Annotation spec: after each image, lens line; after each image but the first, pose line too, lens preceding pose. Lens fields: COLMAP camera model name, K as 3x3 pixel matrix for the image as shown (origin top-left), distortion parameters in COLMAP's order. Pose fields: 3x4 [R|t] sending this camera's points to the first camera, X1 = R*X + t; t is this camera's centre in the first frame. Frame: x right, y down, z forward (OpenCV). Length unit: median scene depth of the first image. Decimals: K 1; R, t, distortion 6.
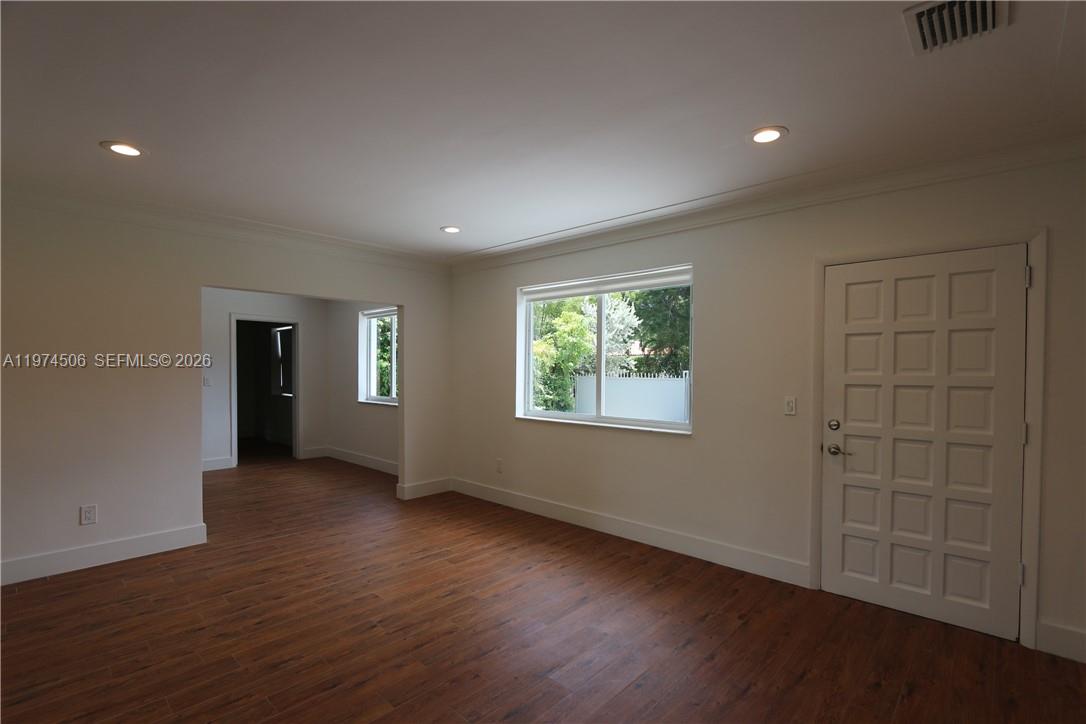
lens RADIAL K [[500.4, 0, 550.9], [0, 500.4, 376.9], [0, 0, 1]] dist [-0.016355, 0.001710]
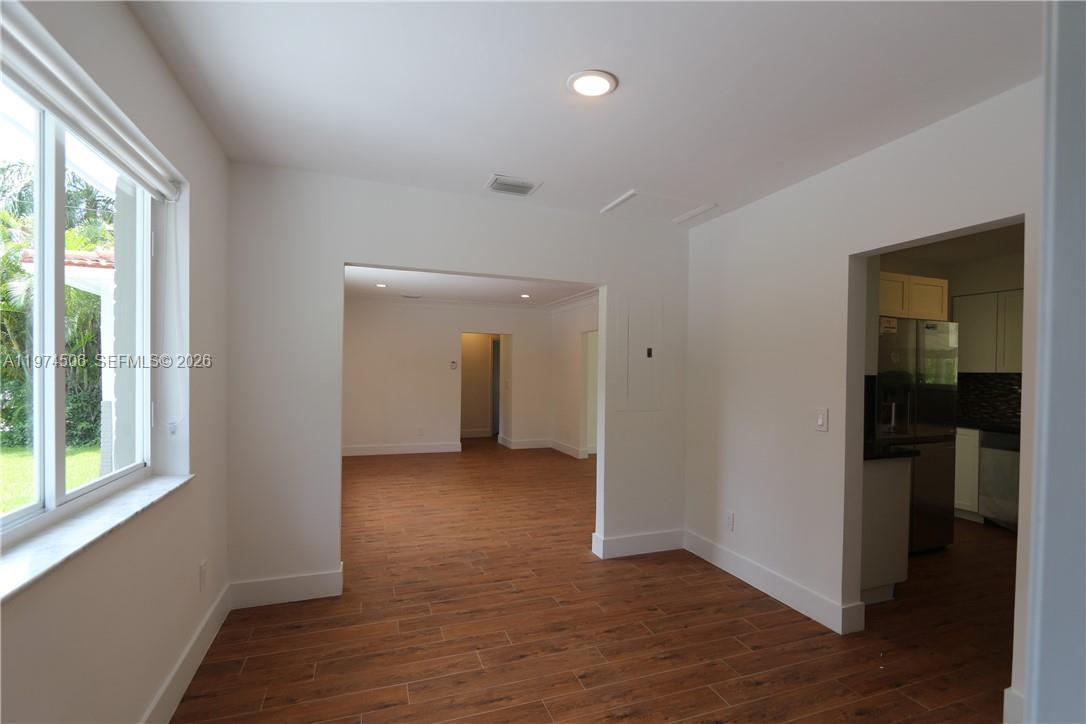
lens RADIAL K [[500.4, 0, 550.9], [0, 500.4, 376.9], [0, 0, 1]] dist [-0.016355, 0.001710]
pose [[-0.887722, -0.023477, 0.459781, -1.119567], [-0.012233, 0.999549, 0.027418, -0.037789], [-0.460218, 0.018715, -0.887609, 1.997852]]
